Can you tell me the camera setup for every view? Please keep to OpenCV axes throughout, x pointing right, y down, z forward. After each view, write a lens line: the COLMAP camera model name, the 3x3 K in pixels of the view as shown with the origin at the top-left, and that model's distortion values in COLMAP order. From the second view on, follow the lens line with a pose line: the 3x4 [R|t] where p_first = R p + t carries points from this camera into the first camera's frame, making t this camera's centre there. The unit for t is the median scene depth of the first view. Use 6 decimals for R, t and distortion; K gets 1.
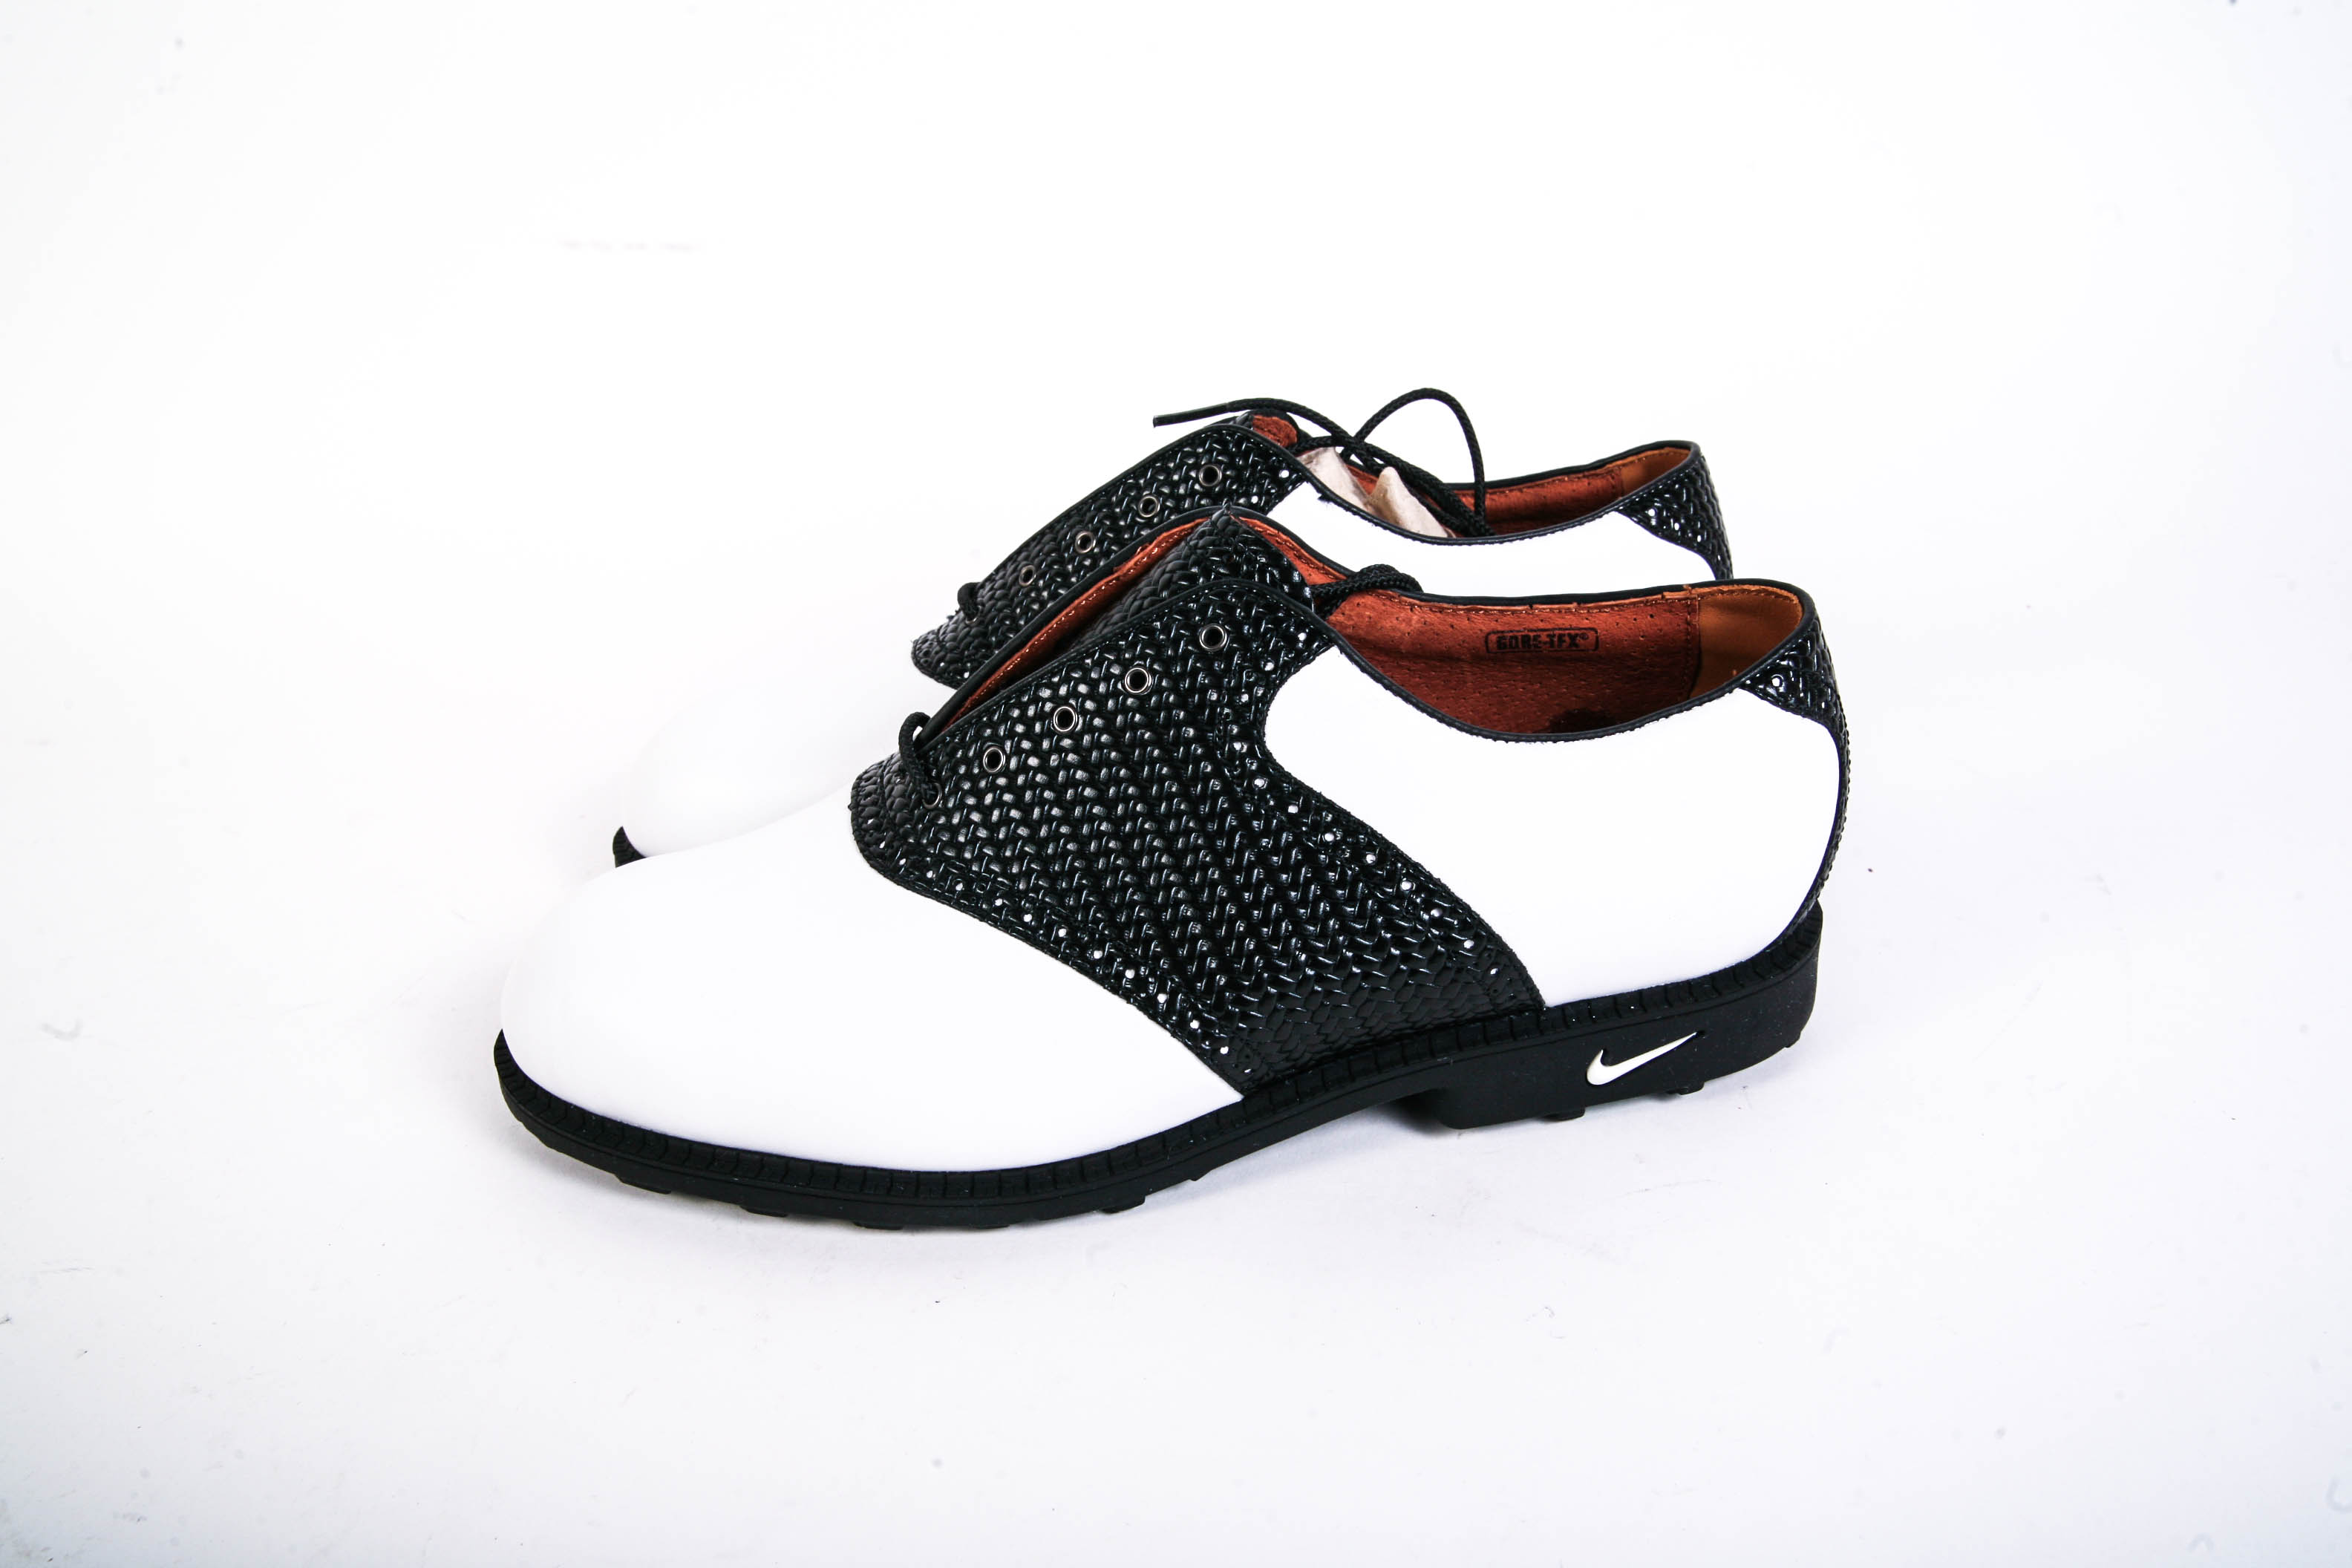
lens RADIAL K [[1797.5, 0, 1176.0], [0, 1797.5, 784.0], [0, 0, 1]] dist [-0.176177, 0.125776]
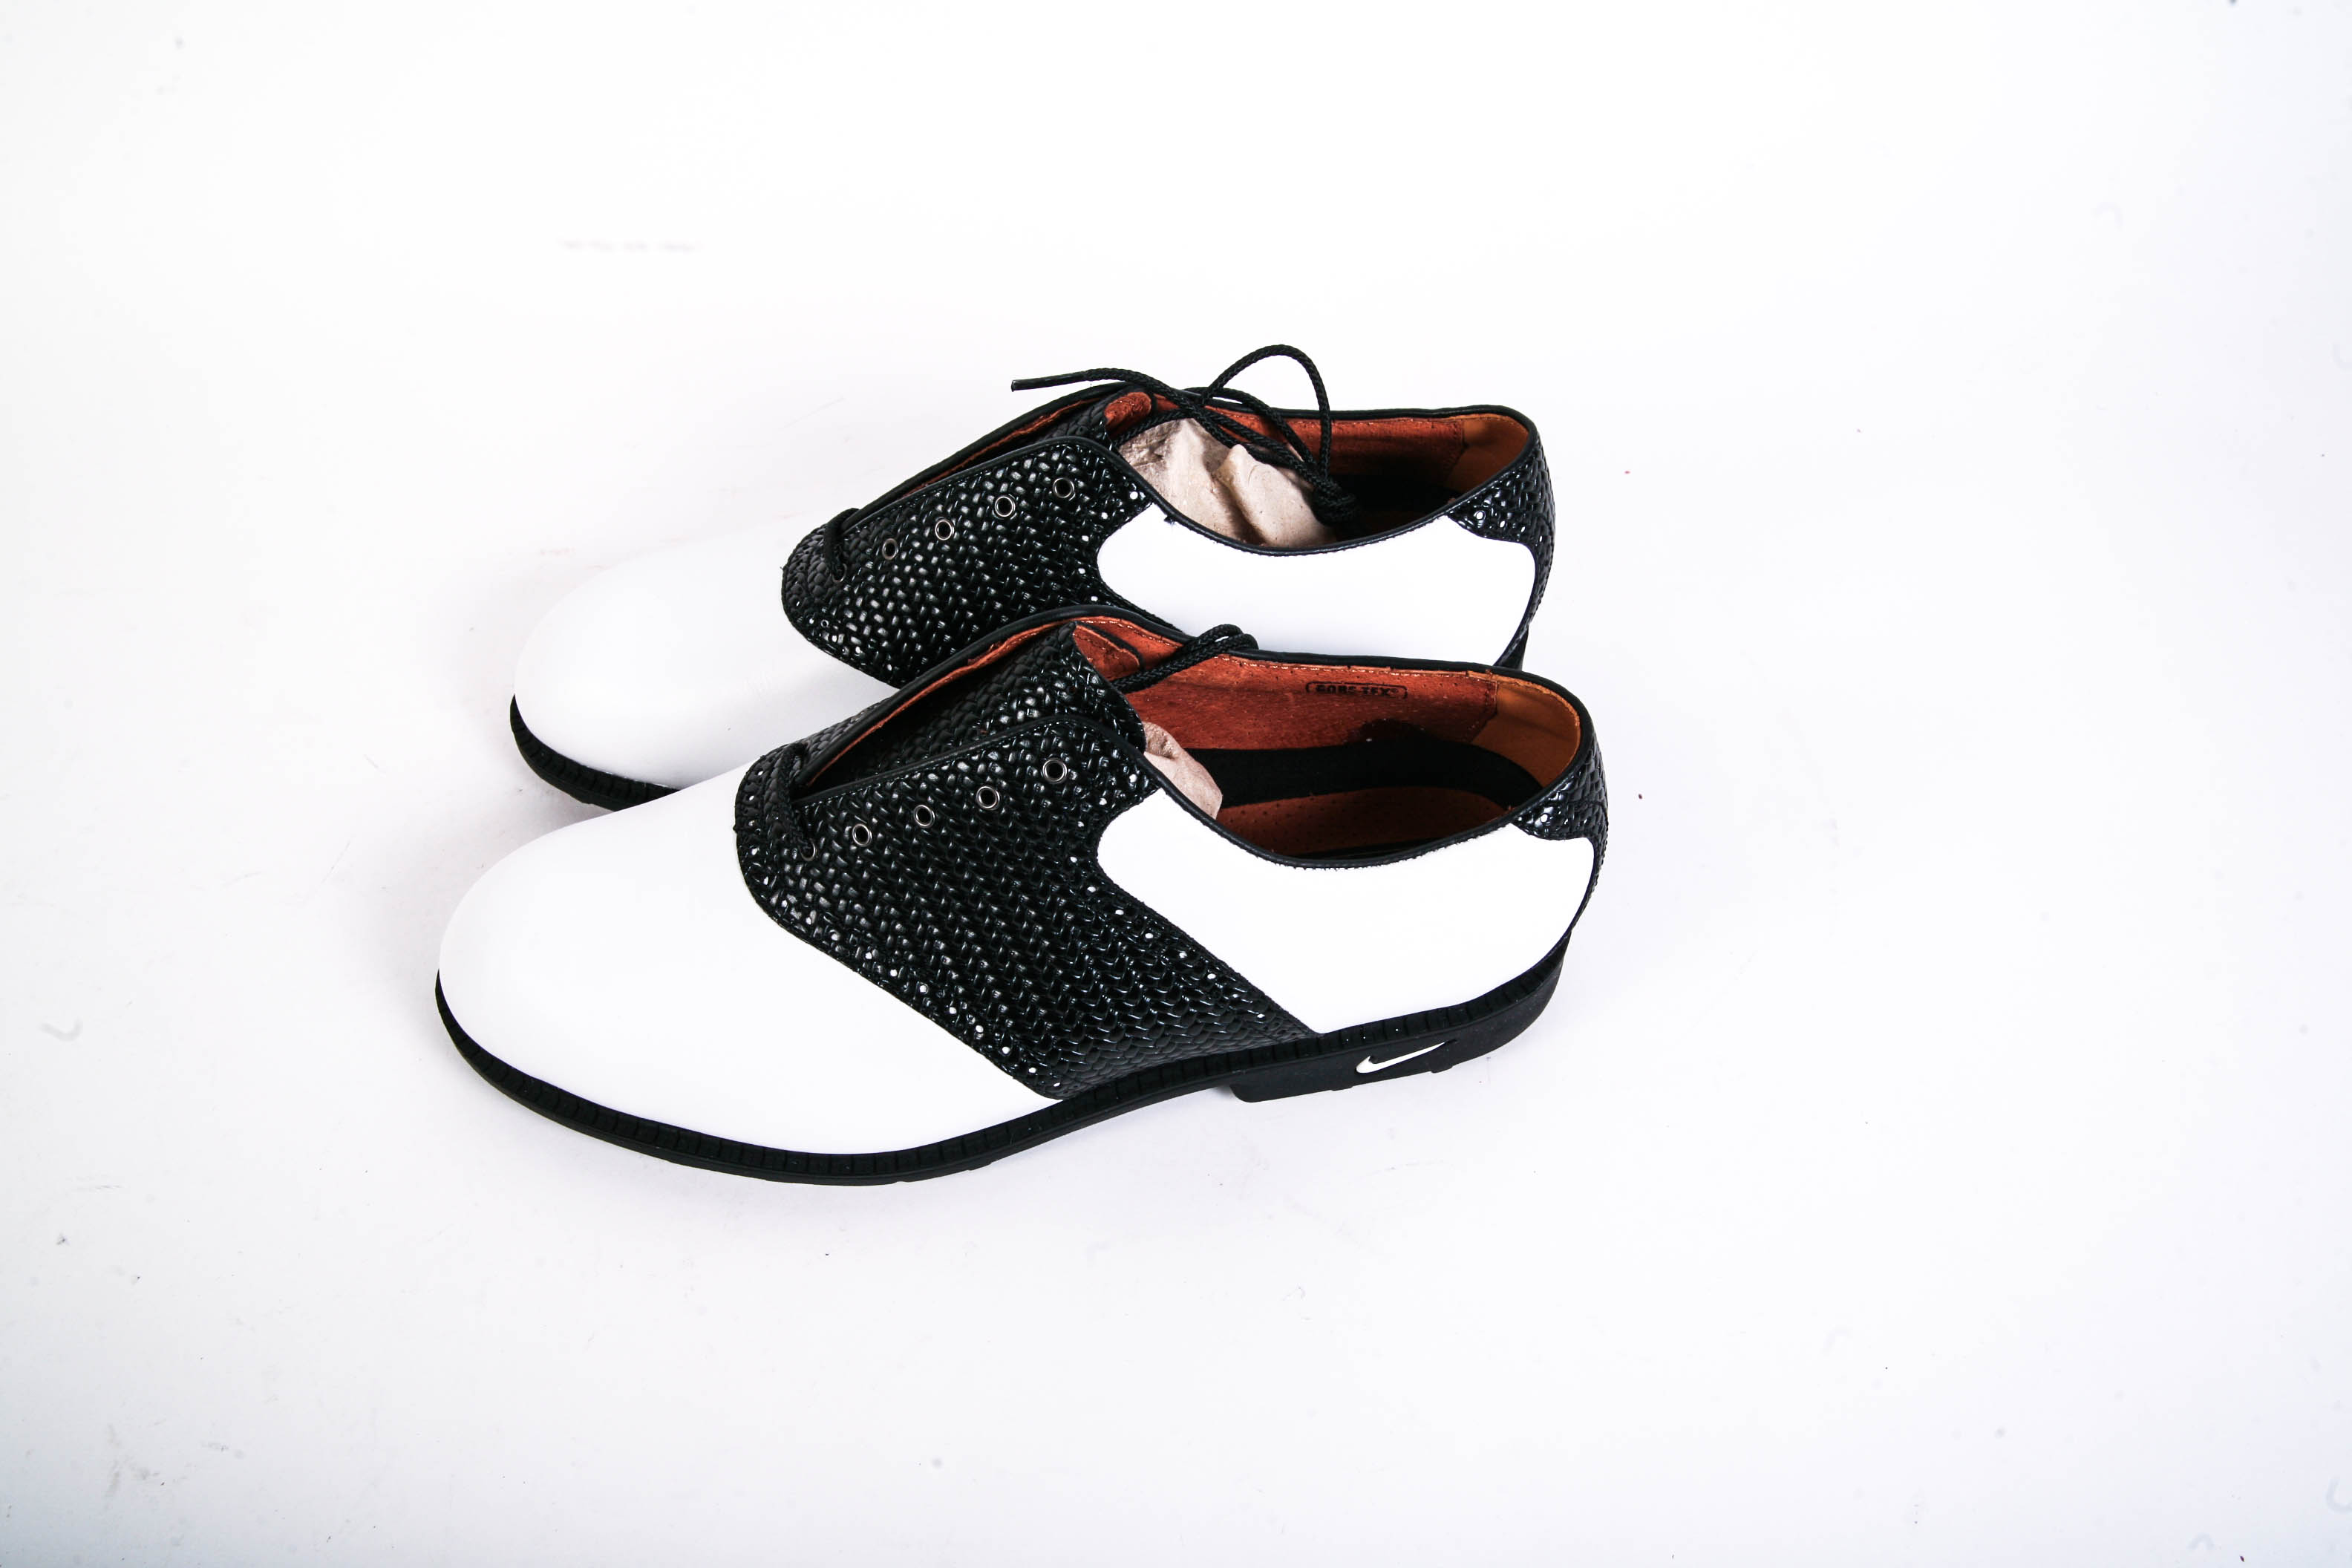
lens RADIAL K [[1797.5, 0, 1176.0], [0, 1797.5, 784.0], [0, 0, 1]] dist [-0.176177, 0.125776]
pose [[0.996816, 0.022343, 0.076544, 0.009958], [-0.050641, 0.918884, 0.391265, -0.502868], [-0.061593, -0.393895, 0.917089, -0.044400]]
